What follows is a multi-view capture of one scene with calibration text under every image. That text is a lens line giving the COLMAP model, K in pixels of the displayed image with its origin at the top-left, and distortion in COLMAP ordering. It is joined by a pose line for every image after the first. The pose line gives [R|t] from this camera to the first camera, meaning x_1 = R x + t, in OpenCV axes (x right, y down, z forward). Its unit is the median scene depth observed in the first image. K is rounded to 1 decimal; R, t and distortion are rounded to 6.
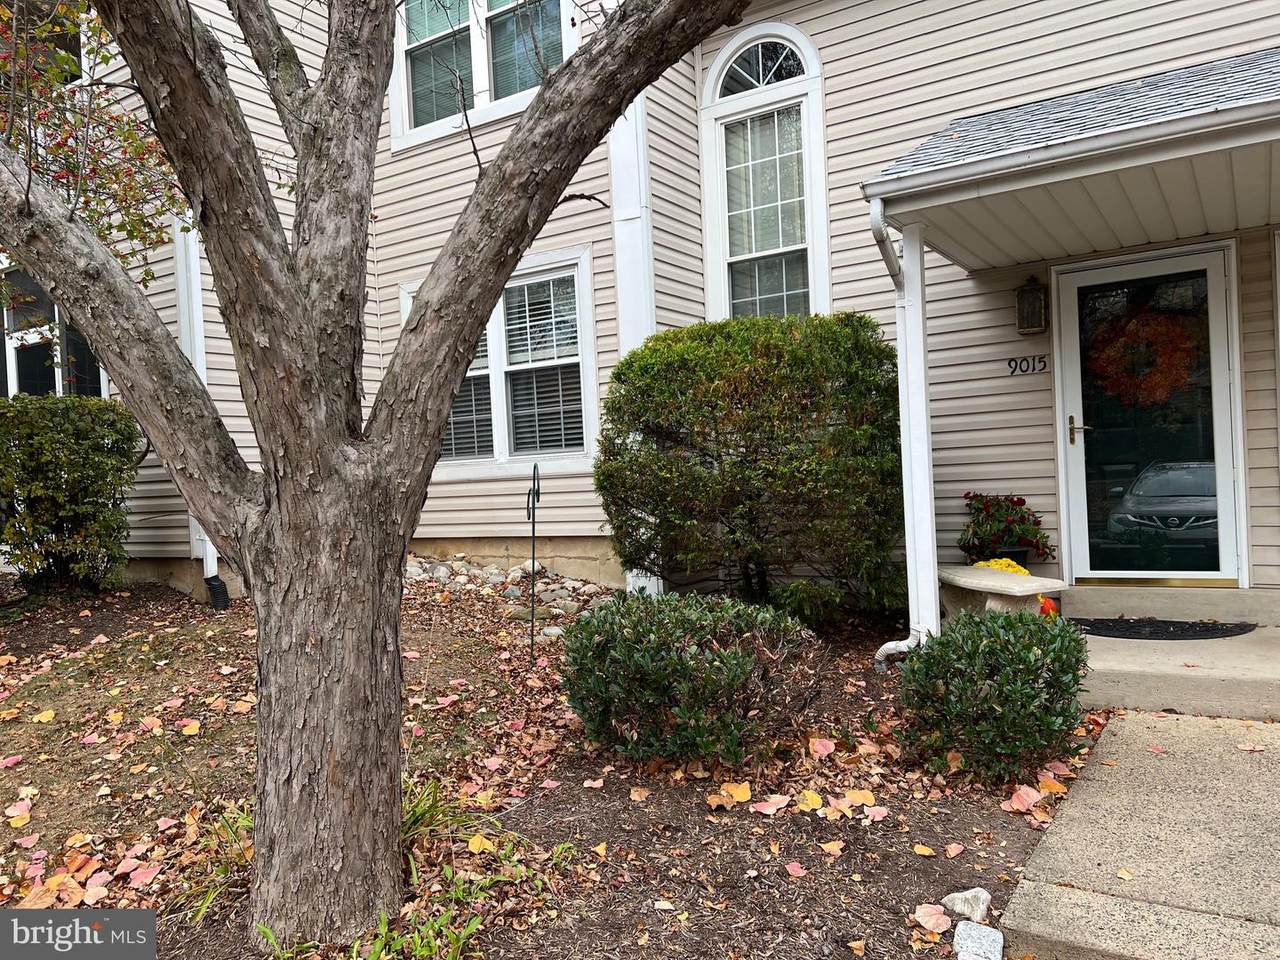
lens RADIAL K [[968.6, 0, 636.5], [0, 968.6, 481.6], [0, 0, 1]] dist [0.043191, -0.018050]
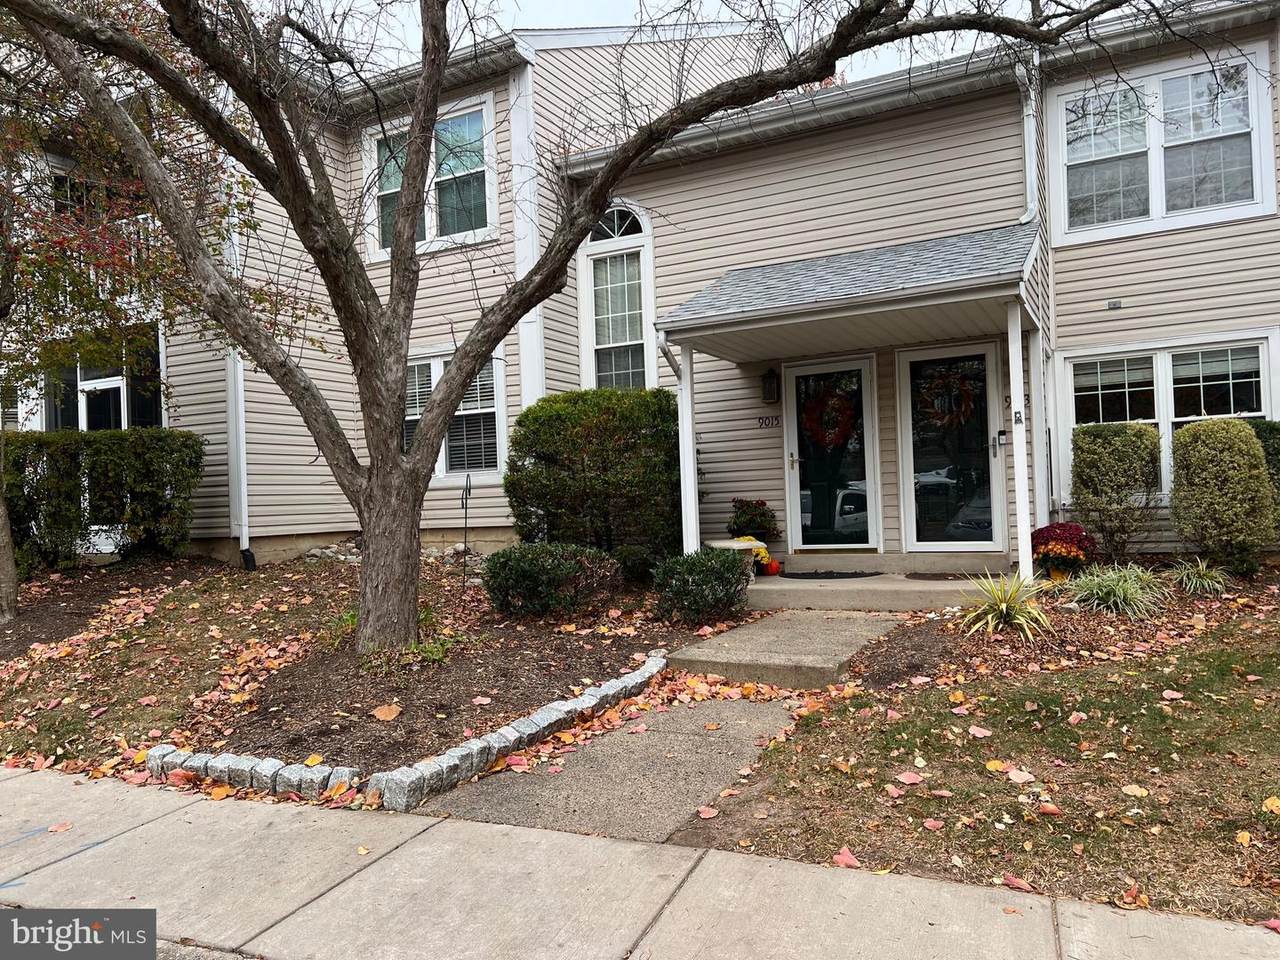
lens RADIAL K [[968.6, 0, 663.2], [0, 968.6, 489.2], [0, 0, 1]] dist [0.043191, -0.018050]
pose [[0.993458, 0.012860, 0.113475, 0.037621], [-0.009663, 0.999542, -0.028687, 0.046286], [-0.113792, 0.027403, 0.993127, -0.635584]]
